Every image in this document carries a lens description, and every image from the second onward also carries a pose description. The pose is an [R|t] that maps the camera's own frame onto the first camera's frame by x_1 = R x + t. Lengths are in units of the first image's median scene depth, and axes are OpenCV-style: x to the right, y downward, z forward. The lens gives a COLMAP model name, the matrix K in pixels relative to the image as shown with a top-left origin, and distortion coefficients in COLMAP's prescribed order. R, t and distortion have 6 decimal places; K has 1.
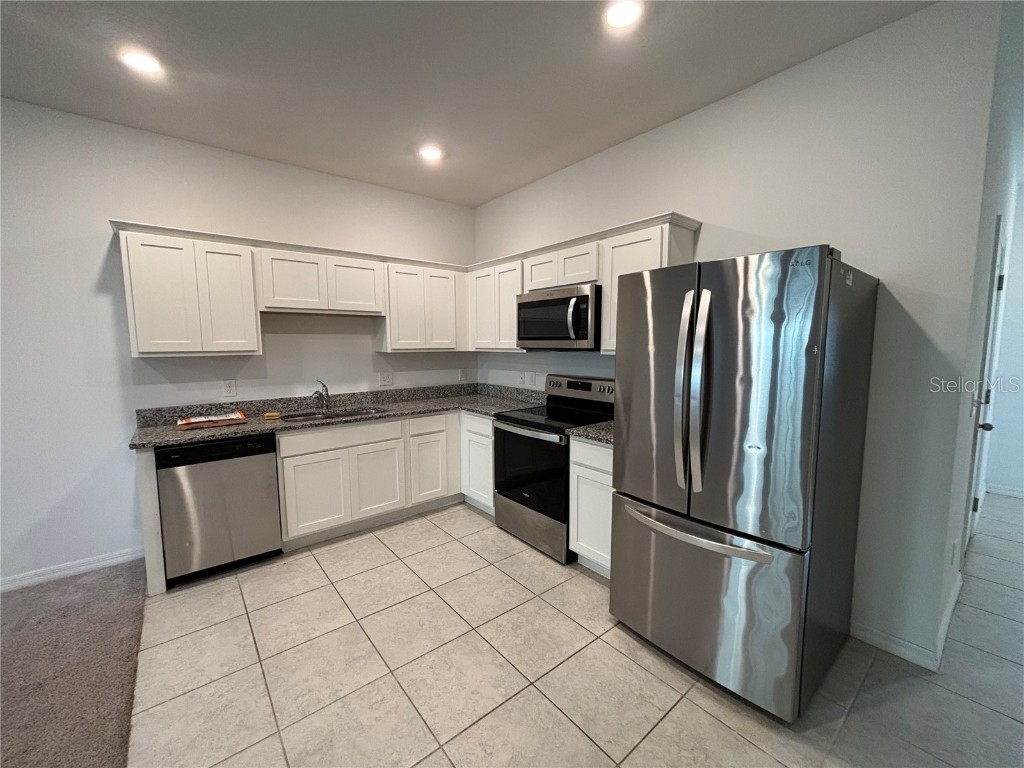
lens RADIAL K [[413.1, 0, 519.4], [0, 413.1, 384.4], [0, 0, 1]] dist [0.001862, -0.001778]
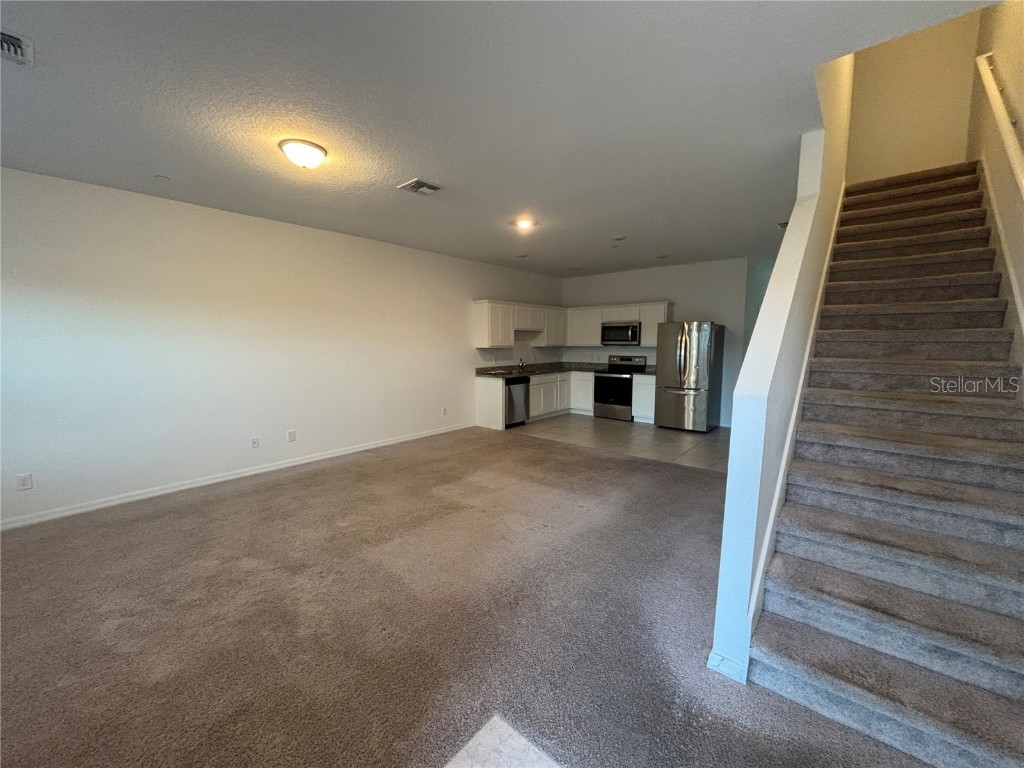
lens RADIAL K [[413.1, 0, 511.5], [0, 413.1, 384.5], [0, 0, 1]] dist [0.001862, -0.001778]
pose [[0.983655, -0.017035, 0.179254, -1.100819], [0.016806, 0.999855, 0.002794, 0.152170], [-0.179276, 0.000264, 0.983799, -1.501240]]
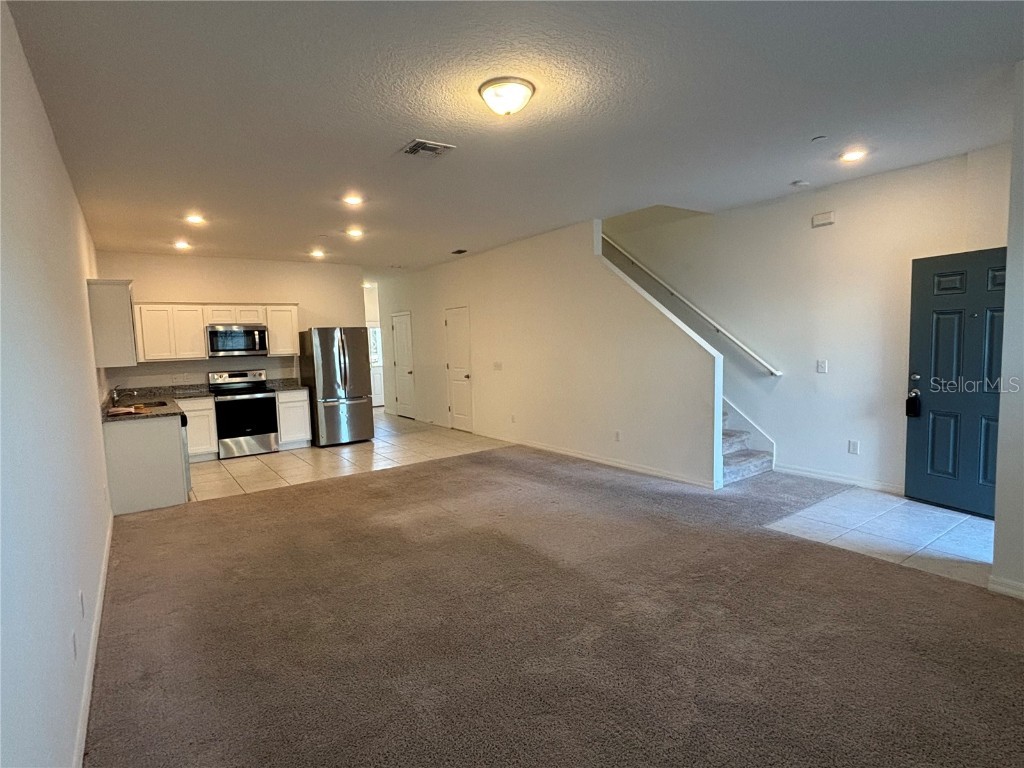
lens RADIAL K [[530.5, 0, 510.1], [0, 530.5, 388.5], [0, 0, 1]] dist [0.004618, -0.005938]
pose [[0.068300, -0.087969, 0.993779, -2.406714], [0.139521, 0.987158, 0.077794, 0.052033], [-0.987861, 0.133340, 0.079696, -0.453425]]
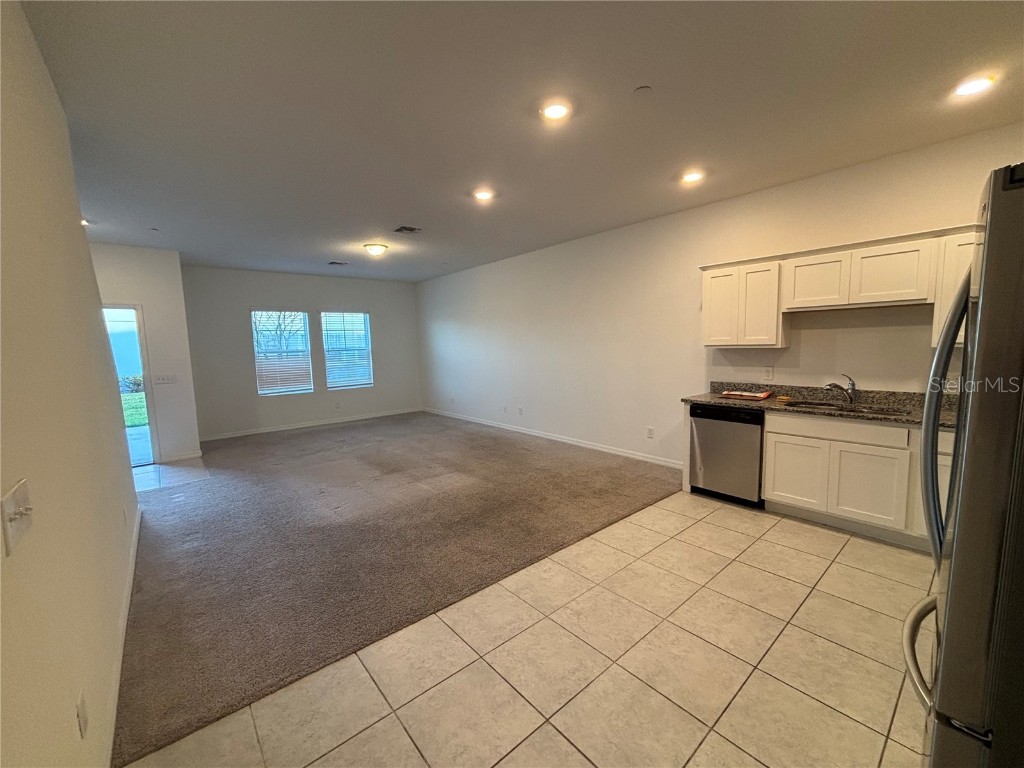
lens RADIAL K [[413.1, 0, 512.2], [0, 413.1, 388.4], [0, 0, 1]] dist [0.001862, -0.001778]
pose [[0.026143, 0.116259, -0.992875, 0.580851], [-0.076809, 0.990512, 0.113960, -0.031302], [0.996703, 0.073283, 0.034825, 0.174451]]
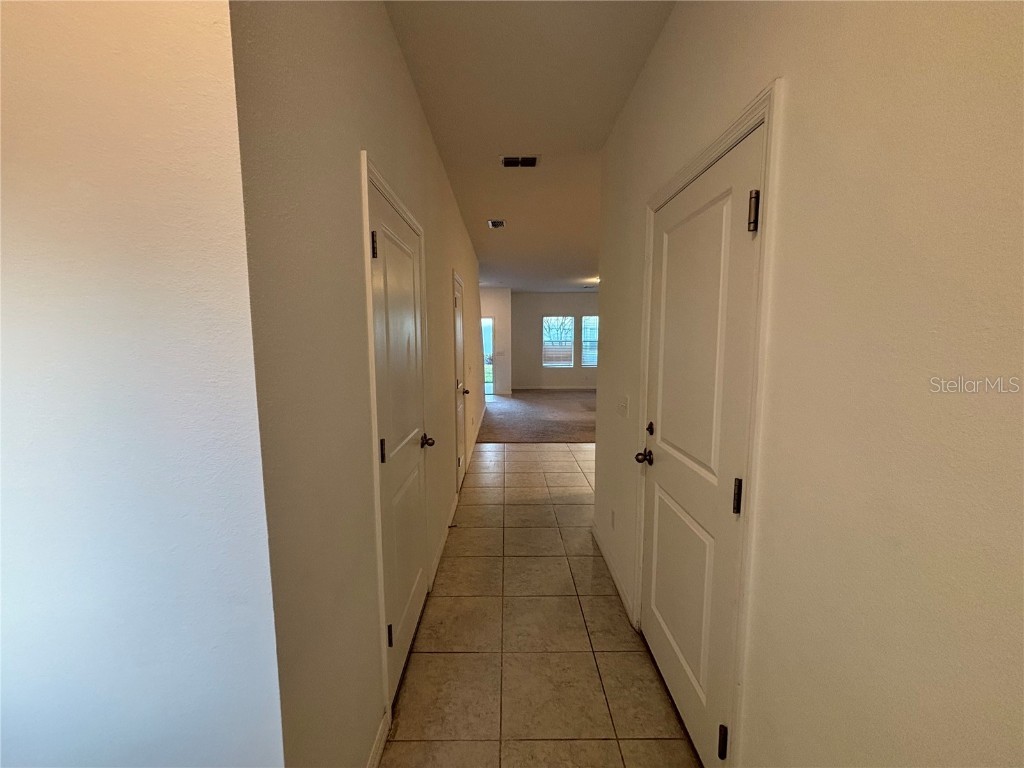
lens RADIAL K [[413.1, 0, 507.7], [0, 413.1, 390.1], [0, 0, 1]] dist [0.001862, -0.001778]
pose [[-0.628522, 0.090448, -0.772515, 1.572541], [-0.071733, 0.982242, 0.173366, -0.058714], [0.774477, 0.164379, -0.610872, 1.073594]]
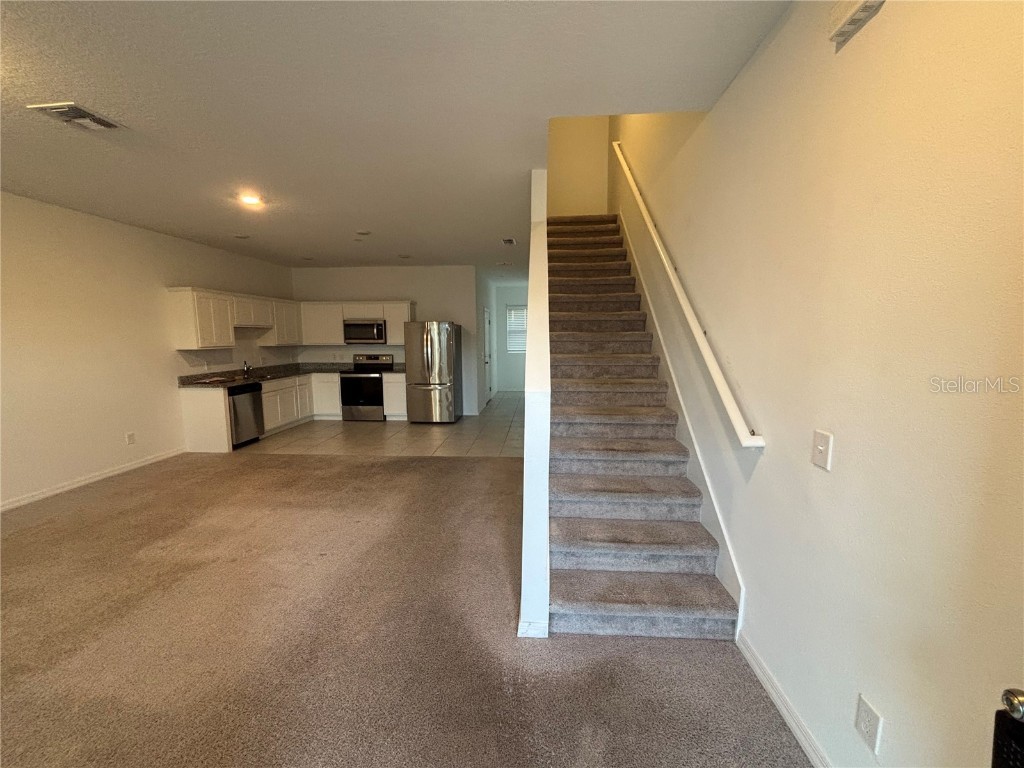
lens RADIAL K [[413.1, 0, 511.0], [0, 413.1, 384.1], [0, 0, 1]] dist [0.001862, -0.001778]
pose [[0.688204, -0.085100, 0.720509, -1.181461], [0.078978, 0.995983, 0.042200, 0.130756], [-0.721206, 0.027862, 0.692160, -1.425612]]
